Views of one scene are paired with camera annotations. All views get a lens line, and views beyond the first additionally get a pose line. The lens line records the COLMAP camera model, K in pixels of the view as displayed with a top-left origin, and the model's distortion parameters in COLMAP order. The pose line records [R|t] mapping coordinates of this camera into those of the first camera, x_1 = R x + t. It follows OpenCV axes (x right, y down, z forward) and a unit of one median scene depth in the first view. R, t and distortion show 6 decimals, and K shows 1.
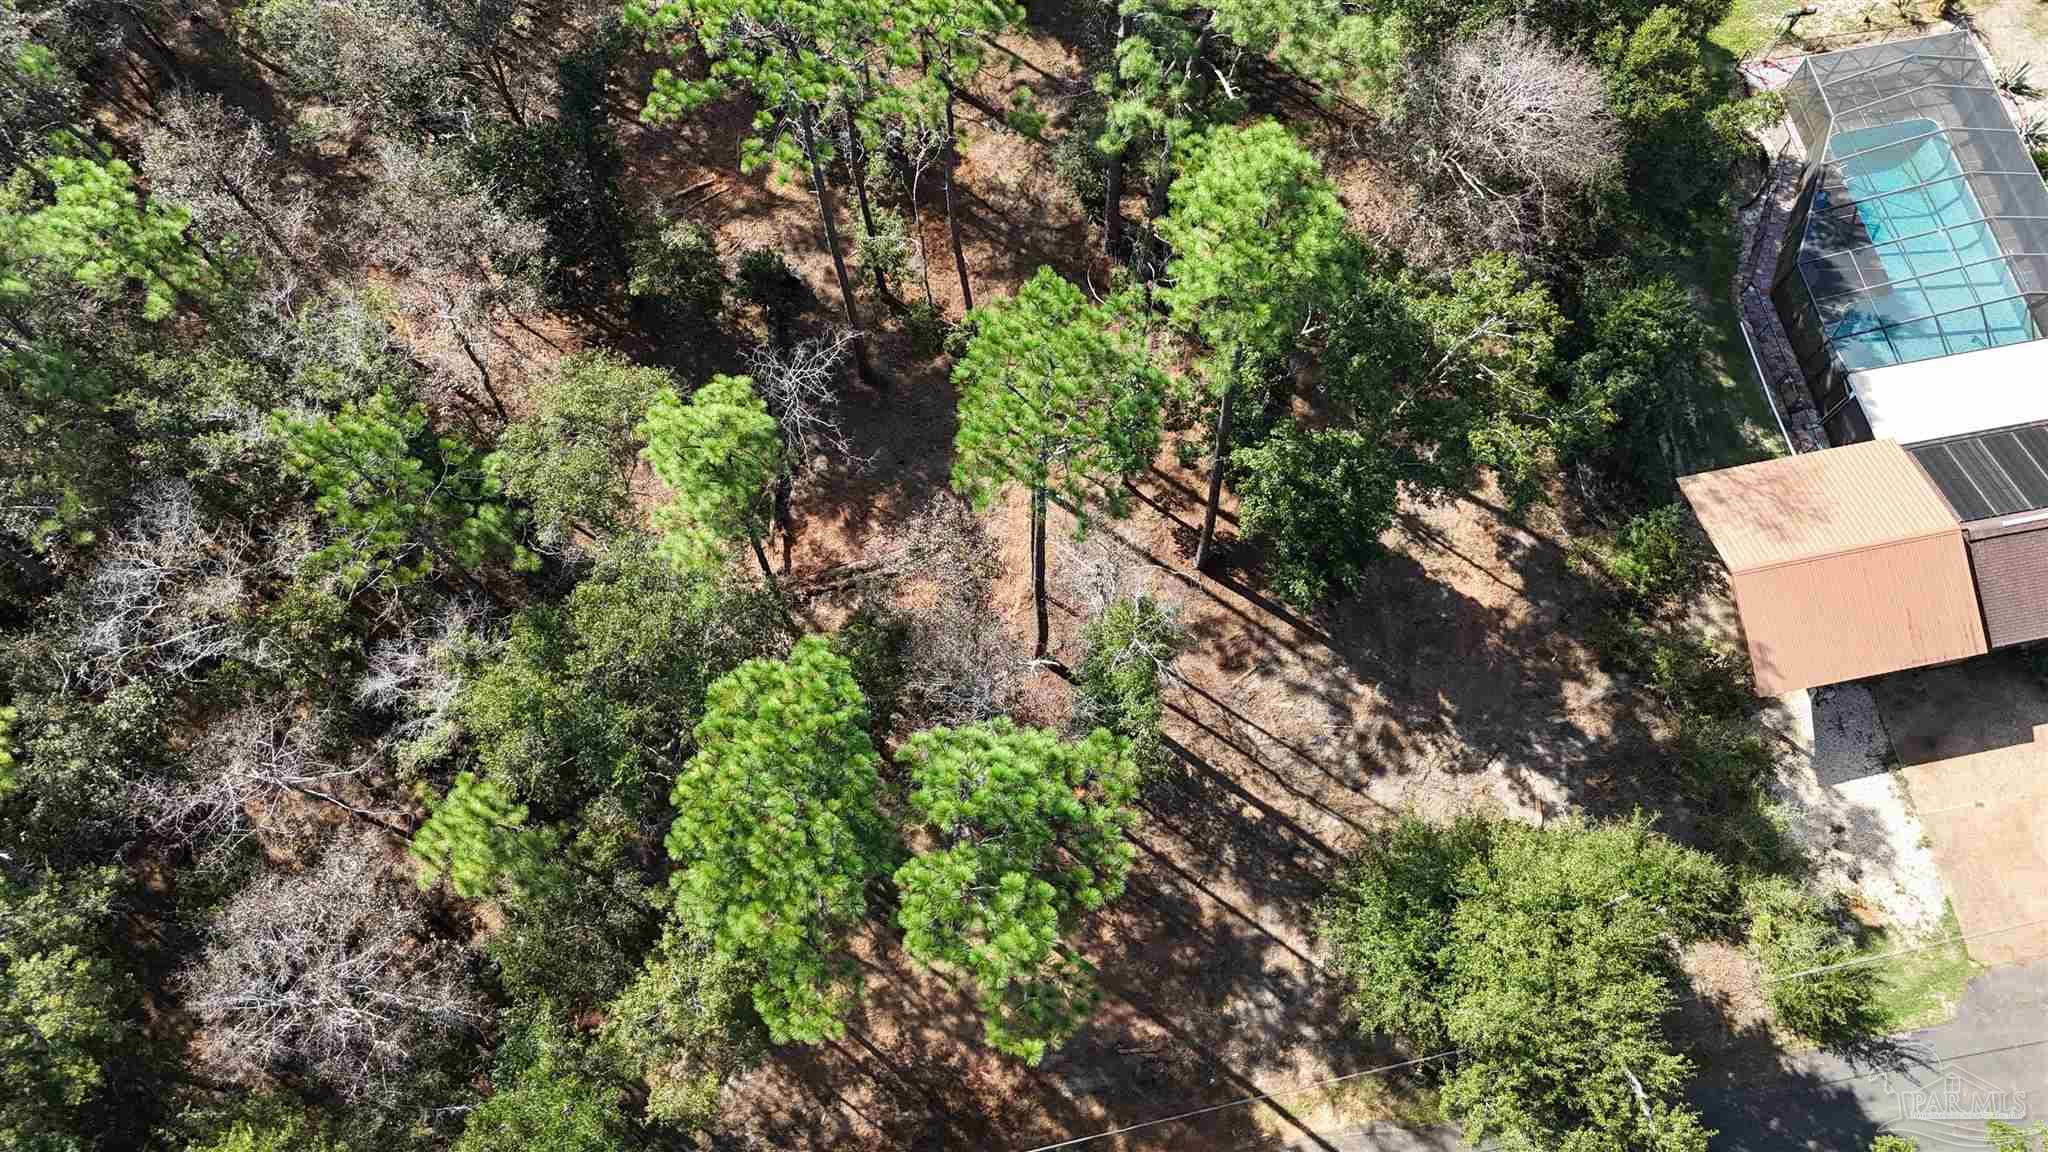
lens RADIAL K [[1519.1, 0, 1009.5], [0, 1519.1, 562.1], [0, 0, 1]] dist [0.075724, -0.075561]
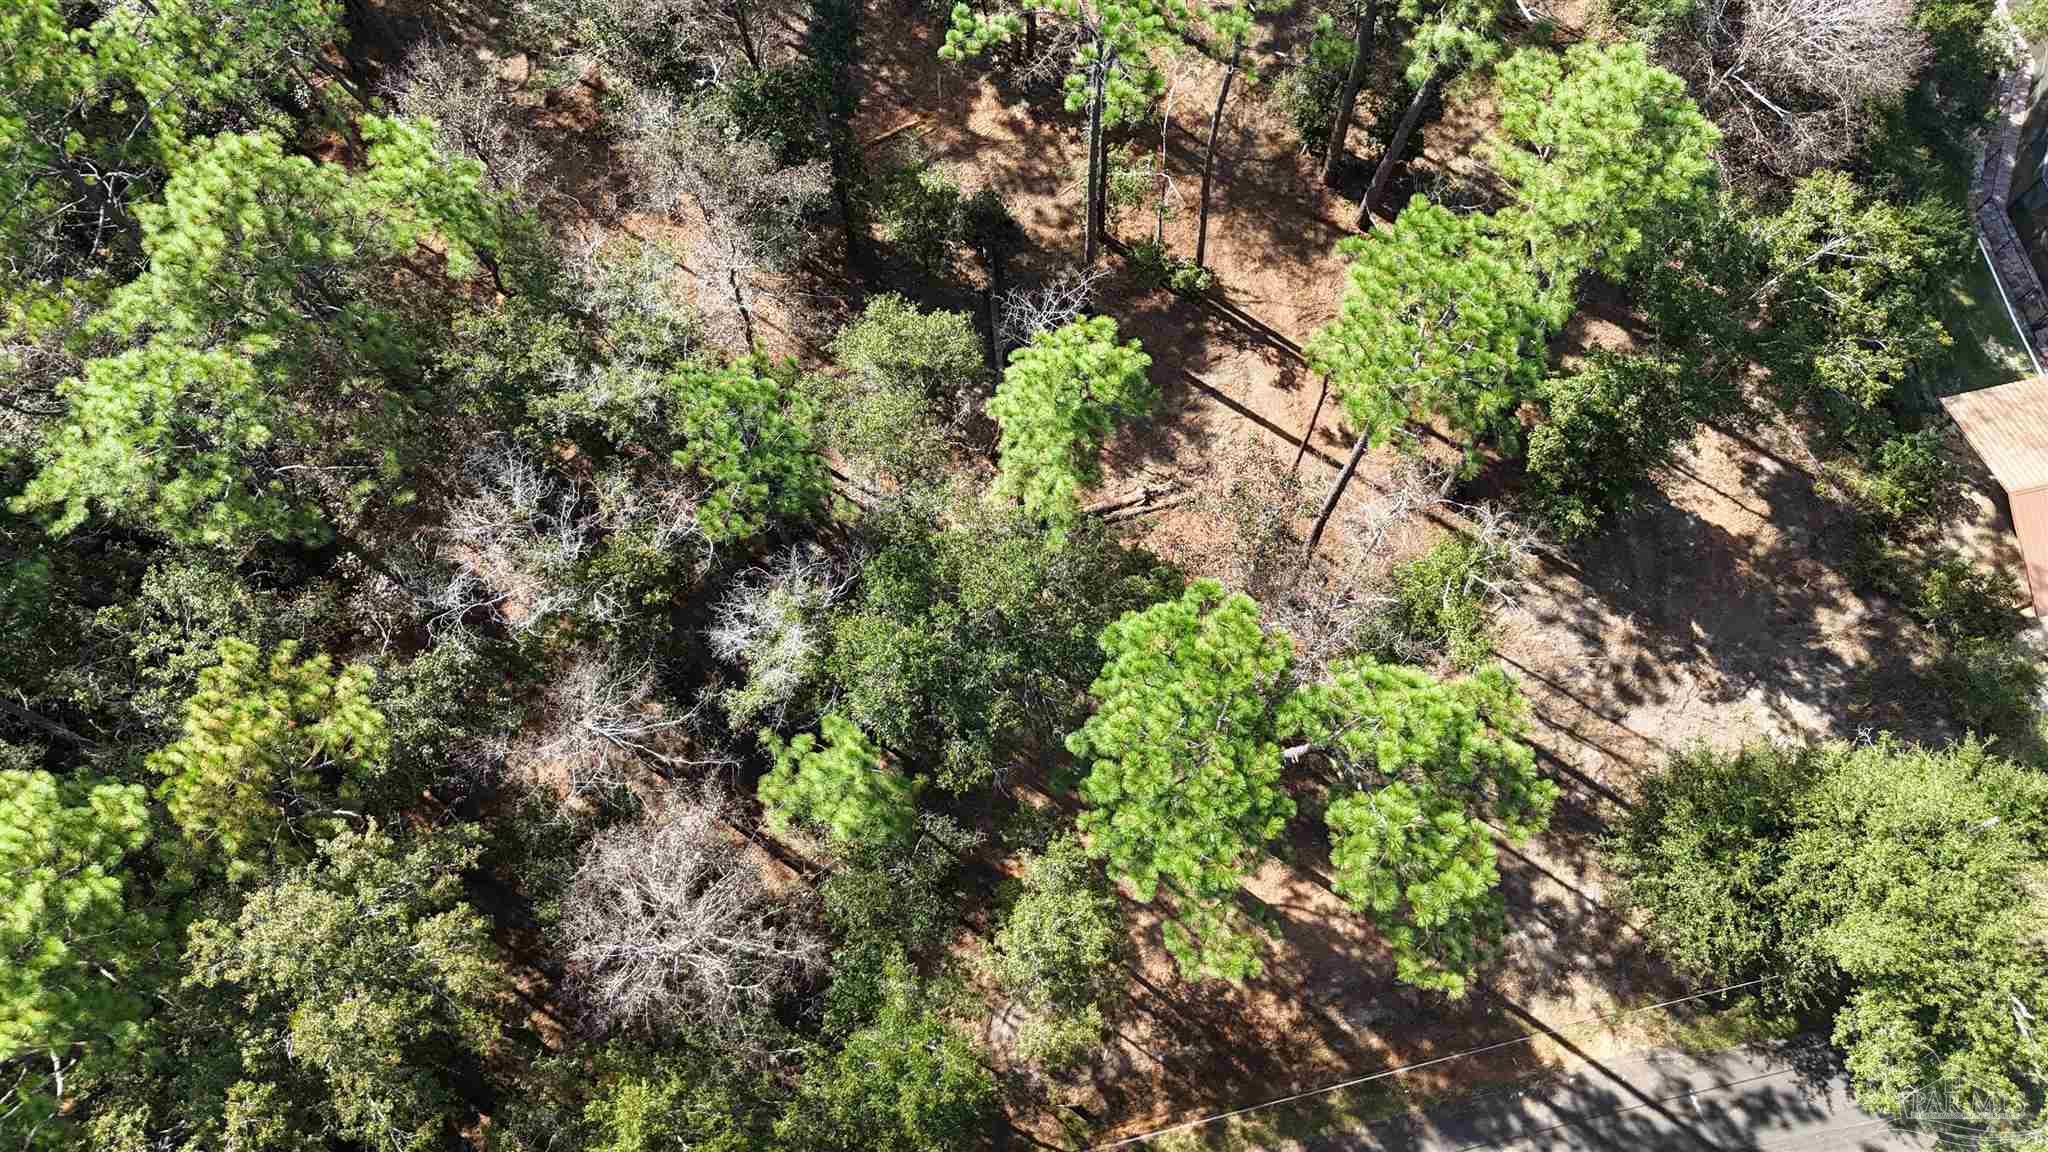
lens RADIAL K [[1519.1, 0, 1025.2], [0, 1519.1, 563.6], [0, 0, 1]] dist [0.075724, -0.075561]
pose [[0.999706, -0.023440, -0.006156, -0.149305], [0.023669, 0.998912, 0.040186, -0.002810], [0.005207, -0.040320, 0.999173, 0.002061]]
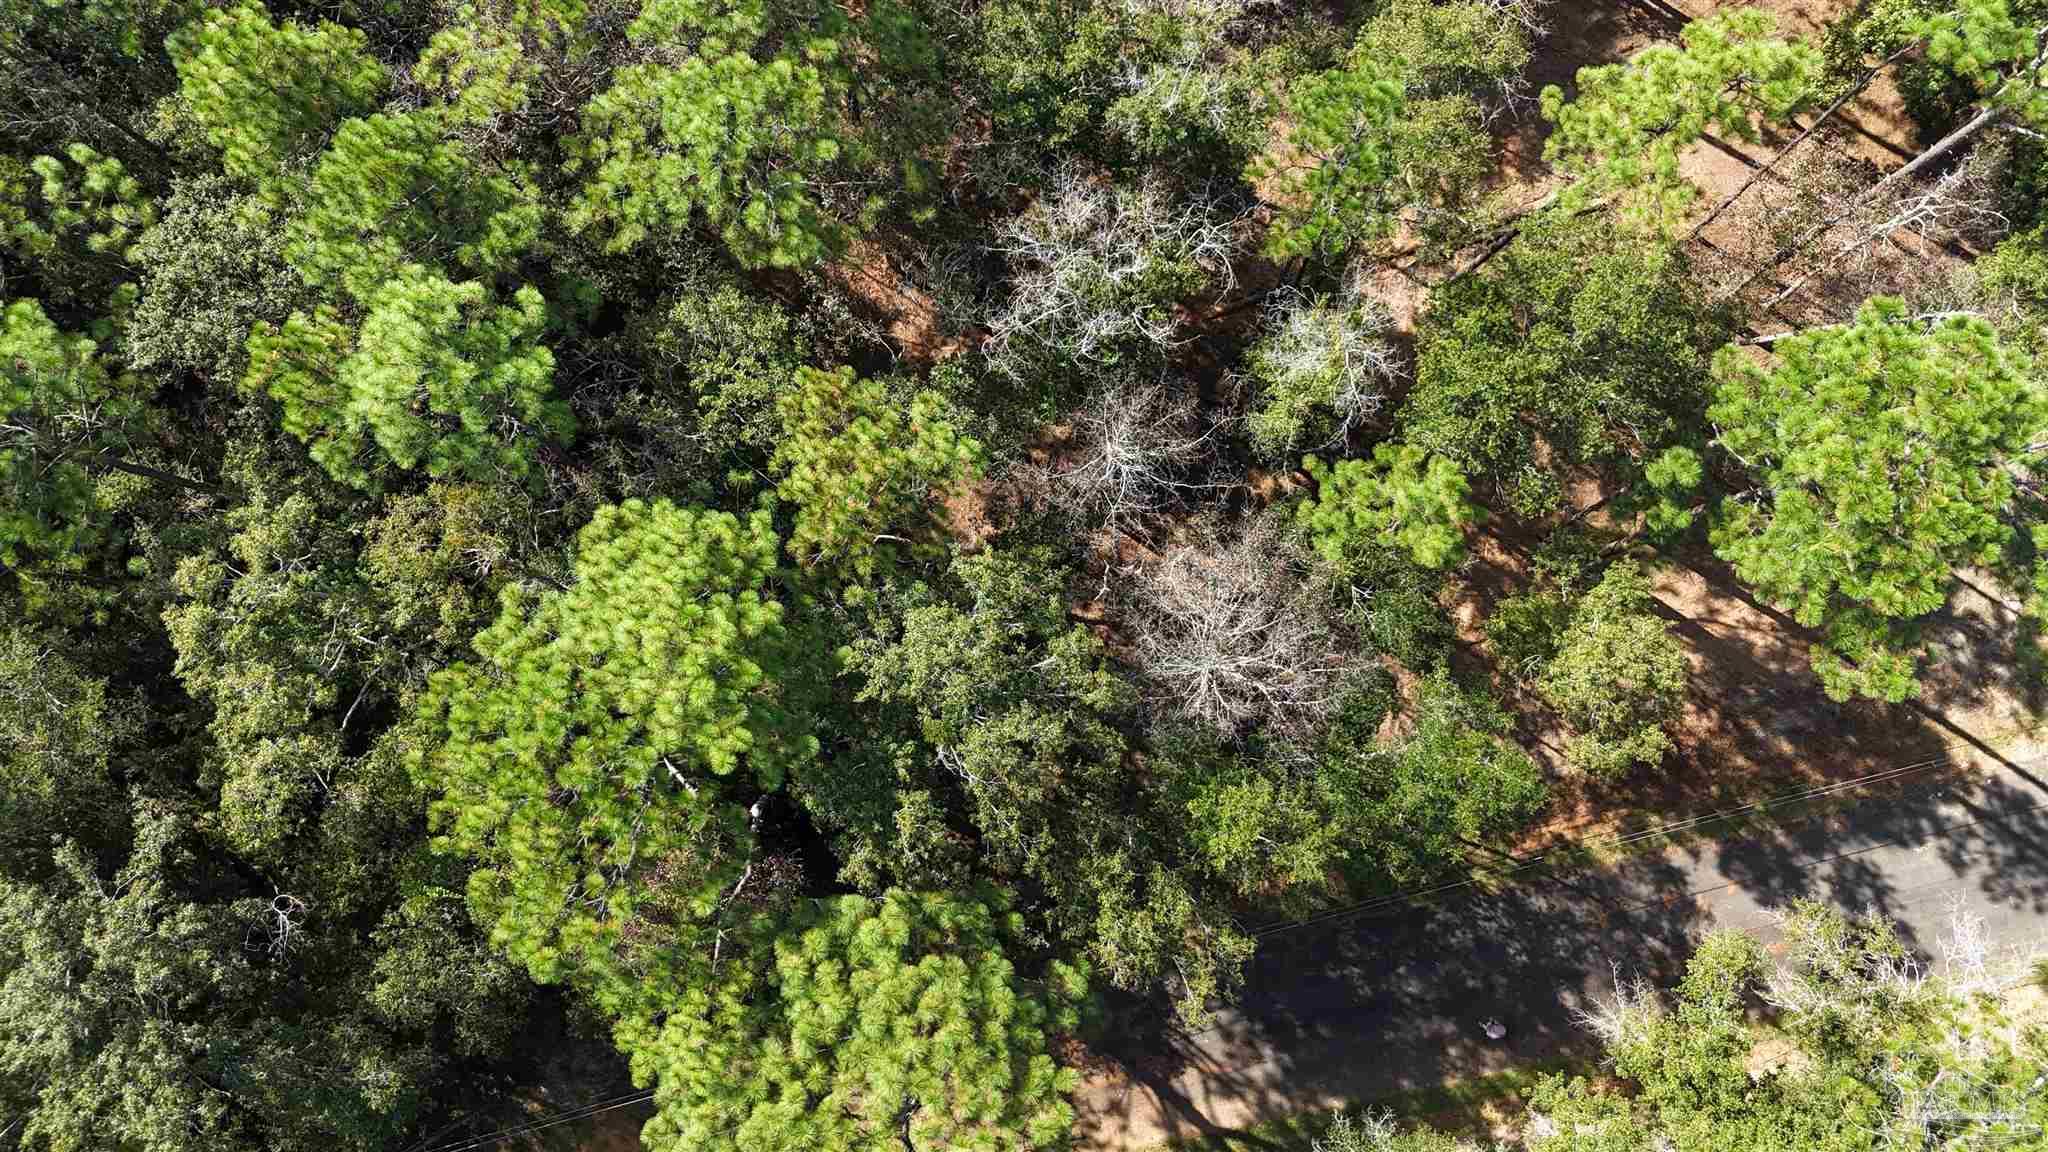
lens RADIAL K [[1519.1, 0, 1027.5], [0, 1519.1, 577.6], [0, 0, 1]] dist [0.075724, -0.075561]
pose [[0.999606, -0.026244, -0.009961, -0.419127], [0.027865, 0.970602, 0.239072, -0.017136], [0.003394, -0.239255, 0.970951, 0.011449]]
